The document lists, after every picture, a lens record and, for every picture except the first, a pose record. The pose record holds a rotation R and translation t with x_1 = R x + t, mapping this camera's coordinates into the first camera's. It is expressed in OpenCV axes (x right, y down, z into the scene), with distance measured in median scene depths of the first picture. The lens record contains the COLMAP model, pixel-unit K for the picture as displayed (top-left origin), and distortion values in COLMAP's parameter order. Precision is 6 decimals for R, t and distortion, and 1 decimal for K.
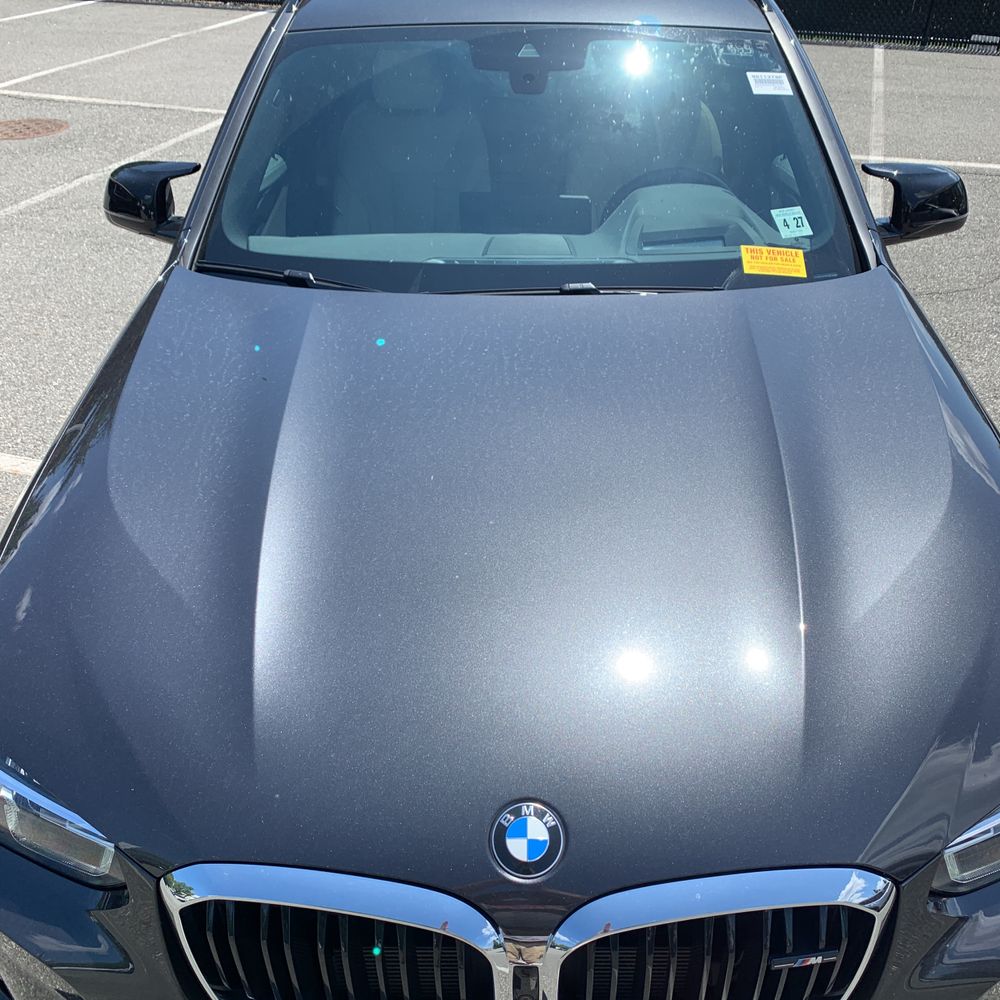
lens RADIAL K [[1027.4, 0, 520.0], [0, 1027.4, 491.5], [0, 0, 1]] dist [0.002718, 0.013147]
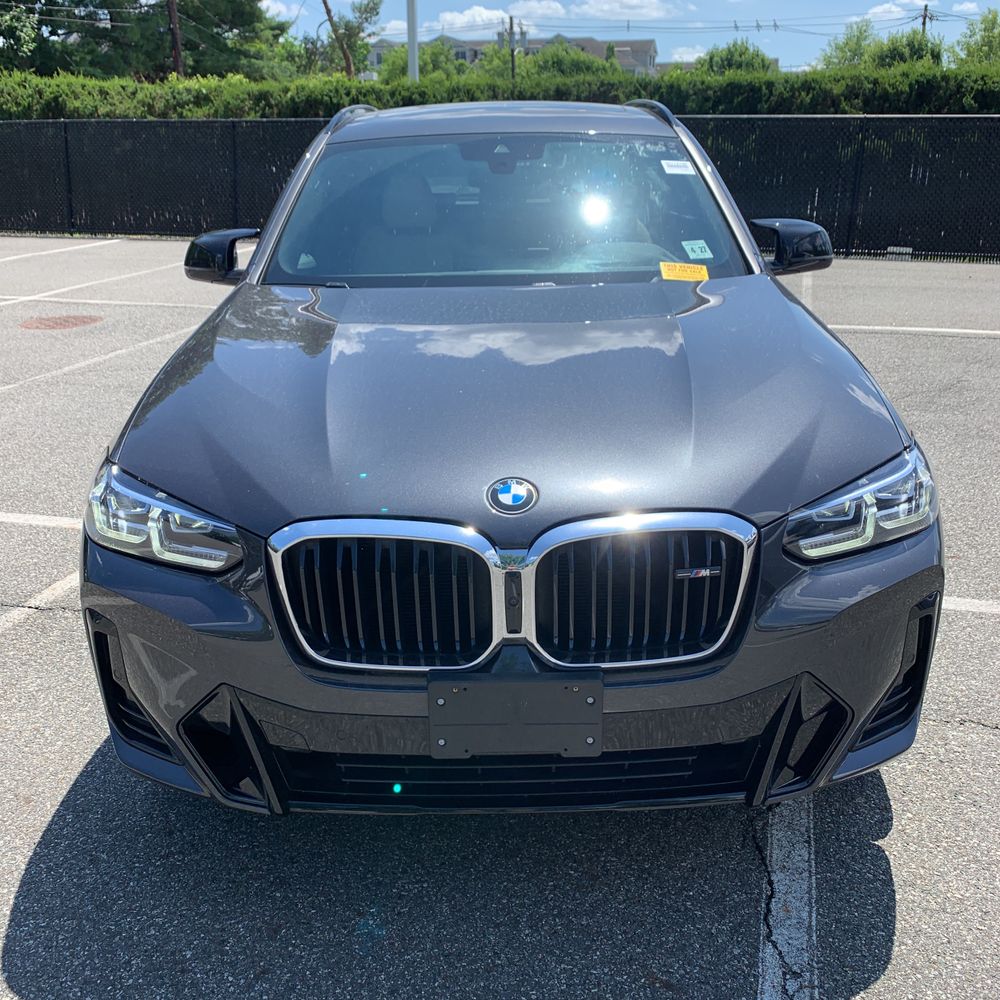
lens RADIAL K [[1027.4, 0, 508.7], [0, 1027.4, 502.1], [0, 0, 1]] dist [0.110436, -0.311489]
pose [[0.999722, -0.021446, 0.009783, -0.006093], [0.023101, 0.973940, -0.225624, 0.339886], [-0.004690, 0.225788, 0.974165, -0.241343]]
